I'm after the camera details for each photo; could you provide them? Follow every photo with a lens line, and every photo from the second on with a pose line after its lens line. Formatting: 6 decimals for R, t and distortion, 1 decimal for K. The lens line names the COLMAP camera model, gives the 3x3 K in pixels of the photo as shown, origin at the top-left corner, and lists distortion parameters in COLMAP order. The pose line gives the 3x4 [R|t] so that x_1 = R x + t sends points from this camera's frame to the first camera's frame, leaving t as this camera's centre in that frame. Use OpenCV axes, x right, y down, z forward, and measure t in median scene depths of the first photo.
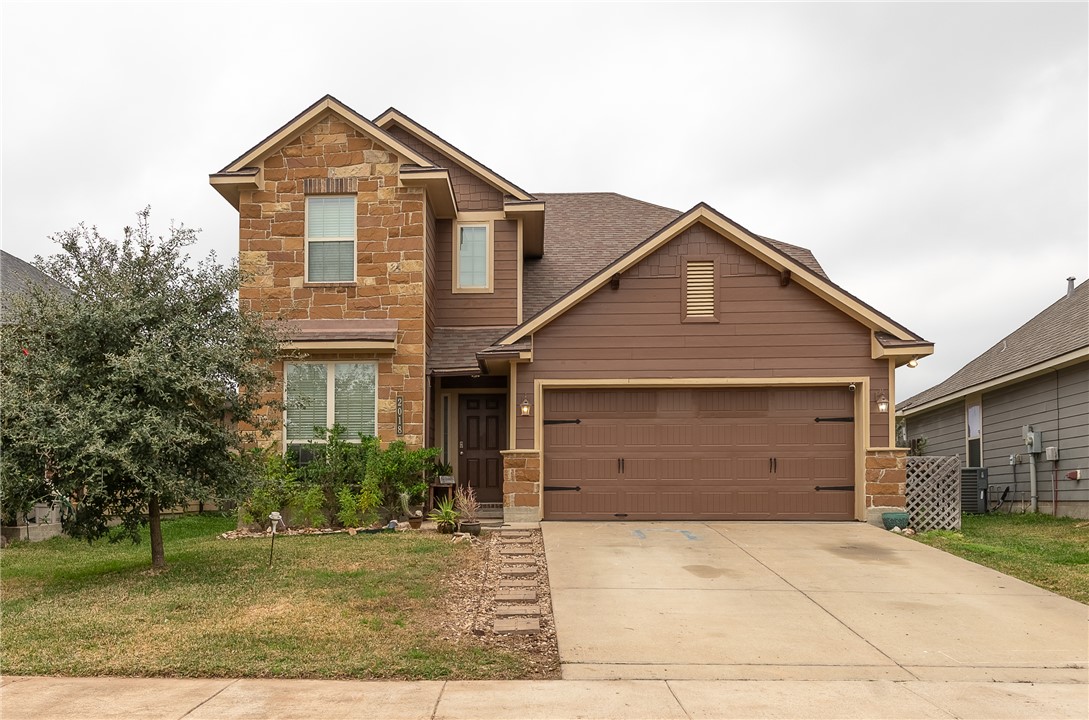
lens RADIAL K [[1118.1, 0, 544.6], [0, 1118.1, 361.4], [0, 0, 1]] dist [0.012374, 0.000000]
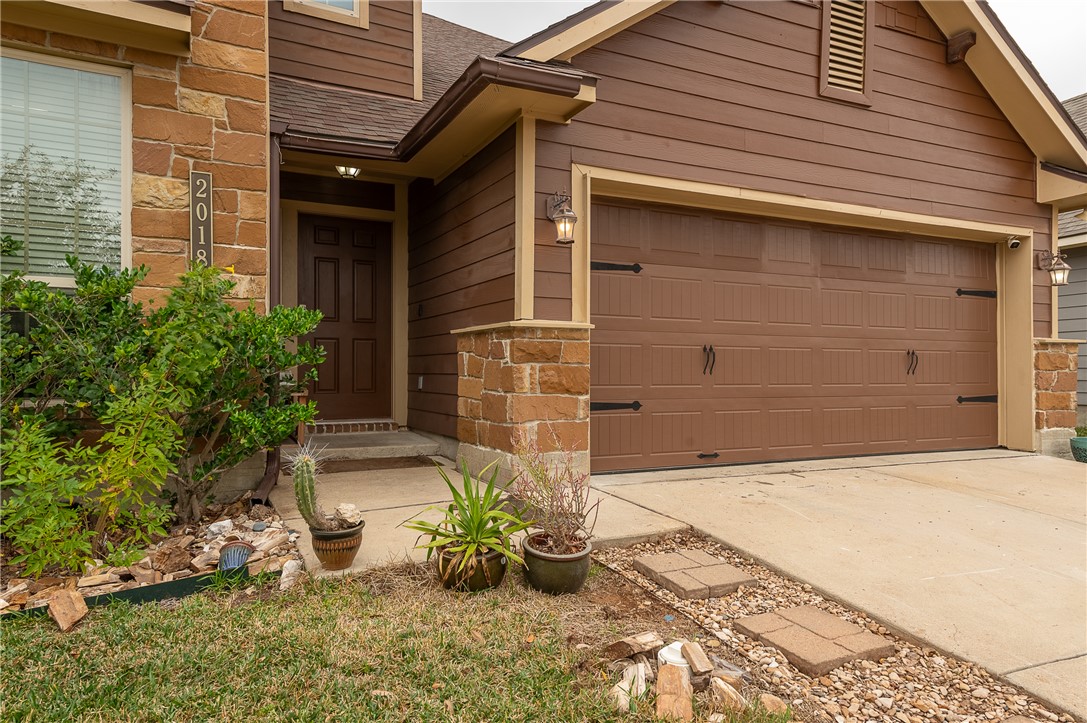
lens RADIAL K [[718.5, 0, 597.0], [0, 718.5, 355.8], [0, 0, 1]] dist [0.056472, -0.002933]
pose [[0.875686, 0.015821, 0.482622, -0.135389], [-0.067072, 0.993760, 0.089120, 0.064566], [-0.478201, -0.110411, 0.871283, 0.728229]]
